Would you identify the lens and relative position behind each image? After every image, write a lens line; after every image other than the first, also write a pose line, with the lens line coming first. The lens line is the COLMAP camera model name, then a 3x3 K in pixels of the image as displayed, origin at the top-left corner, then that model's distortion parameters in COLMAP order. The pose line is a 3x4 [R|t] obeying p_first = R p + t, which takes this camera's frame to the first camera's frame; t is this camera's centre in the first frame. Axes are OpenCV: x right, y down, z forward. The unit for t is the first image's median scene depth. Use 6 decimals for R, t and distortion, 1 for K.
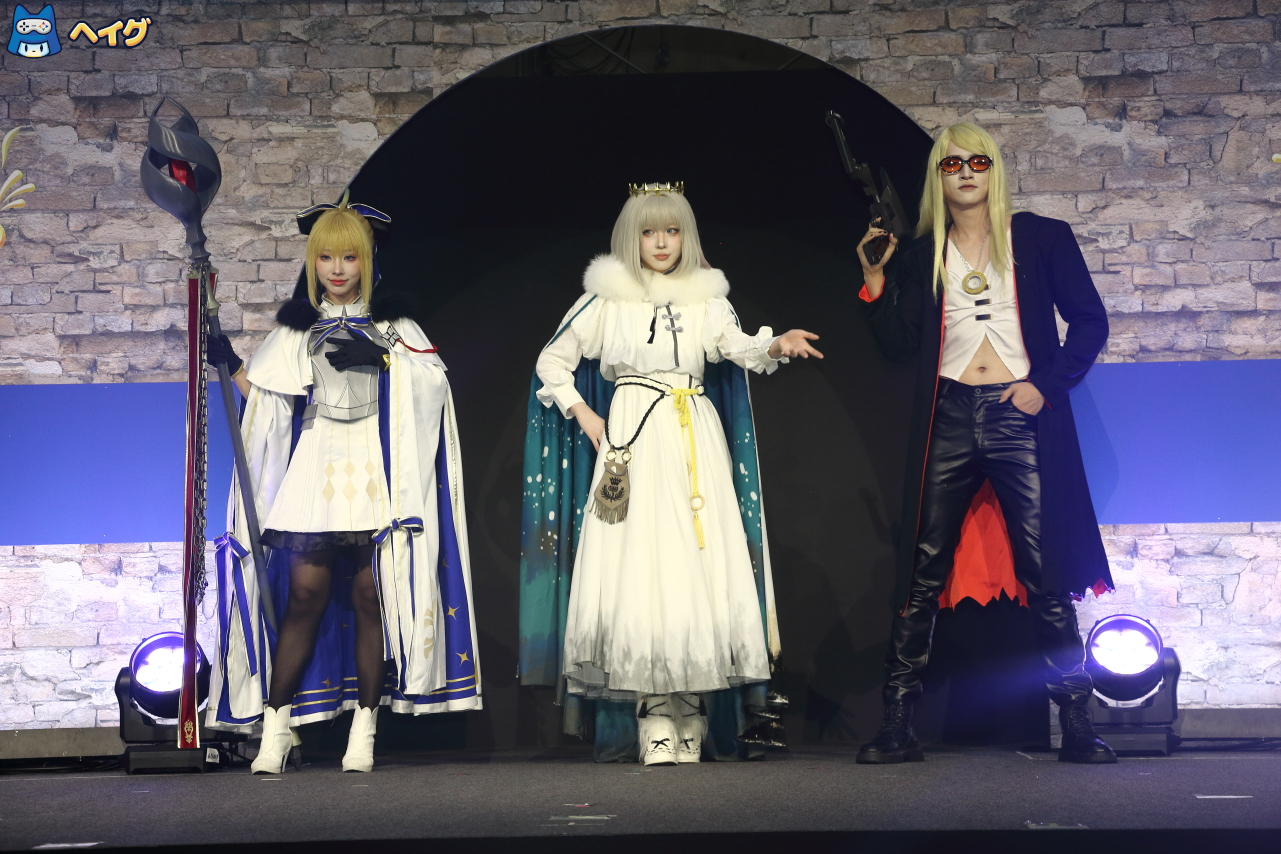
lens RADIAL K [[4022.2, 0, 638.6], [0, 4022.2, 422.1], [0, 0, 1]] dist [0.619911, 0.643077]
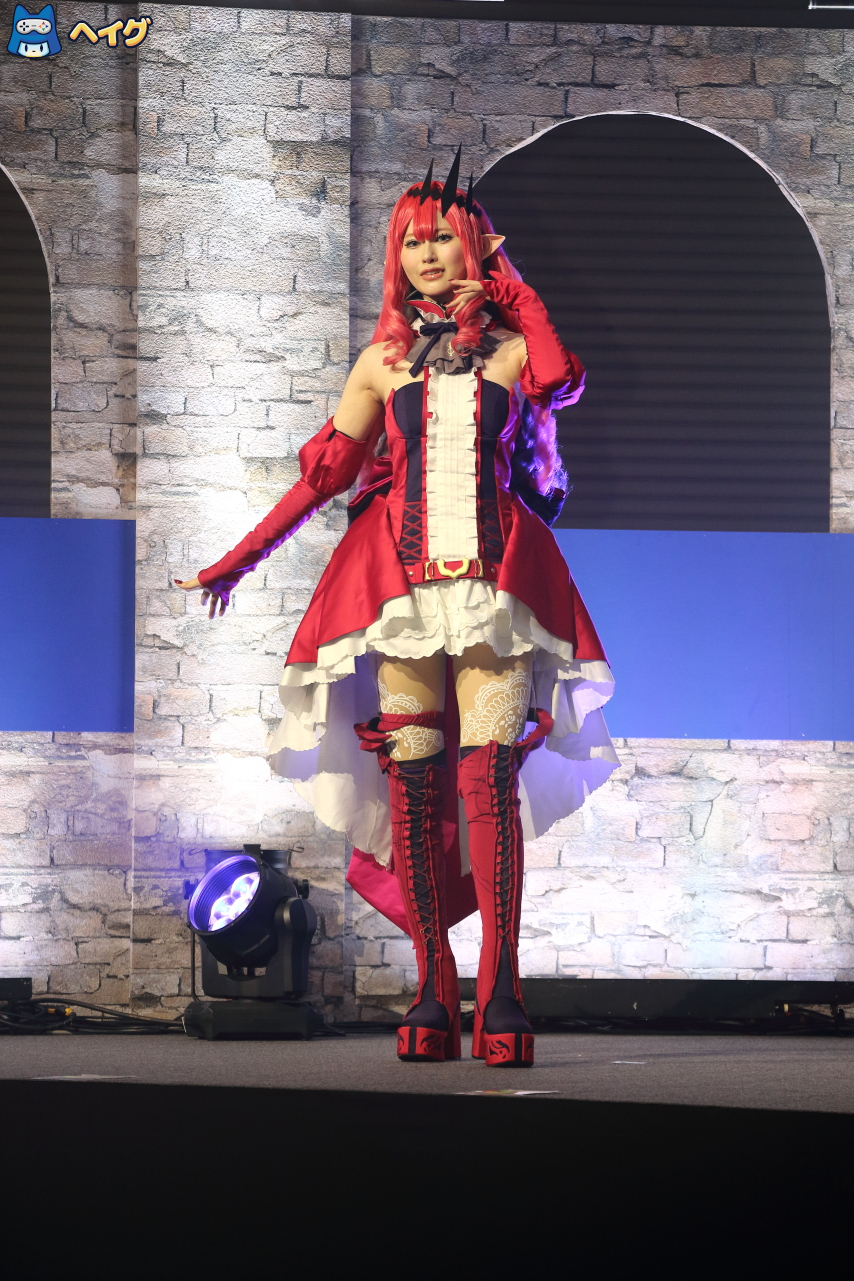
lens RADIAL K [[5375.6, 0, 432.5], [0, 5375.6, 638.4], [0, 0, 1]] dist [1.247613, 2.727240]
pose [[0.974832, 0.032285, 0.220590, -0.304653], [-0.034320, 0.999396, 0.005398, 0.005502], [-0.220283, -0.012833, 0.975352, 0.009808]]
